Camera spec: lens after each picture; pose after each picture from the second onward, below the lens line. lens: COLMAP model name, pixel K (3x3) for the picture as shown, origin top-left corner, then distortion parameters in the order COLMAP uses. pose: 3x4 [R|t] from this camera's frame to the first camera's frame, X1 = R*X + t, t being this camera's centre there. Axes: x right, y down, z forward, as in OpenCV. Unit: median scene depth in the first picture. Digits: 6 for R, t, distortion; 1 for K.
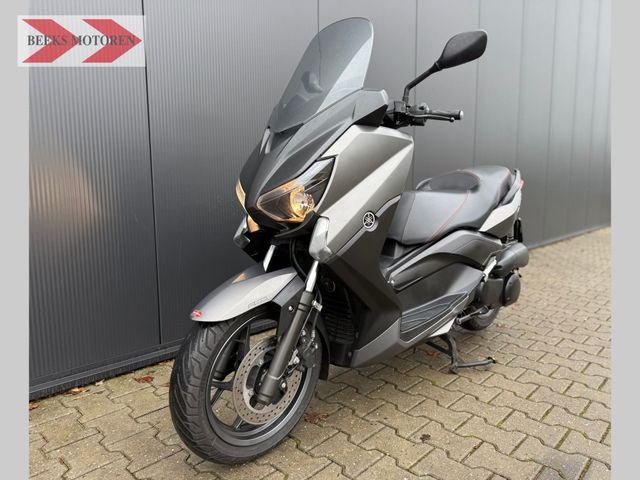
lens RADIAL K [[450.8, 0, 361.3], [0, 450.8, 231.6], [0, 0, 1]] dist [-0.001925, -0.002628]
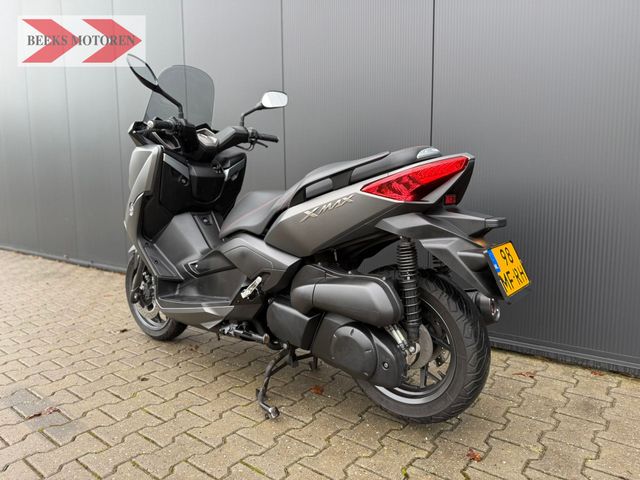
lens RADIAL K [[449.0, 0, 312.2], [0, 449.0, 241.6], [0, 0, 1]] dist [-0.003105, -0.002687]
pose [[0.031735, 0.098912, -0.994590, 1.196602], [-0.097684, 0.990634, 0.095402, -0.092497], [0.994711, 0.094128, 0.041100, 1.183367]]
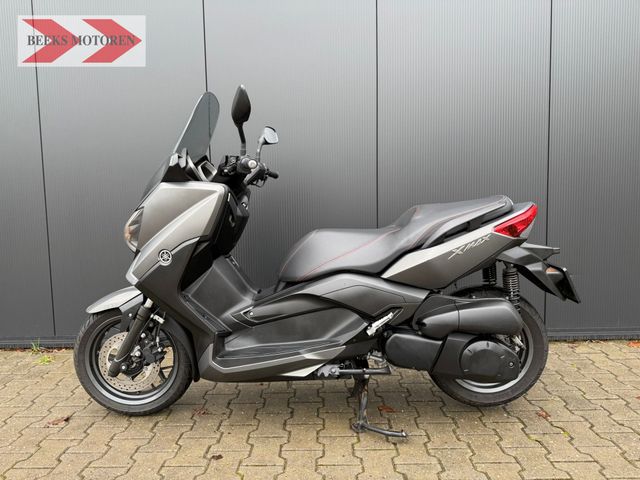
lens RADIAL K [[449.0, 0, 312.2], [0, 449.0, 241.6], [0, 0, 1]] dist [-0.003105, -0.002687]
pose [[0.632296, 0.038419, -0.773774, 0.947658], [-0.056131, 0.998417, 0.003705, -0.072839], [0.772691, 0.041090, 0.633451, 0.394495]]
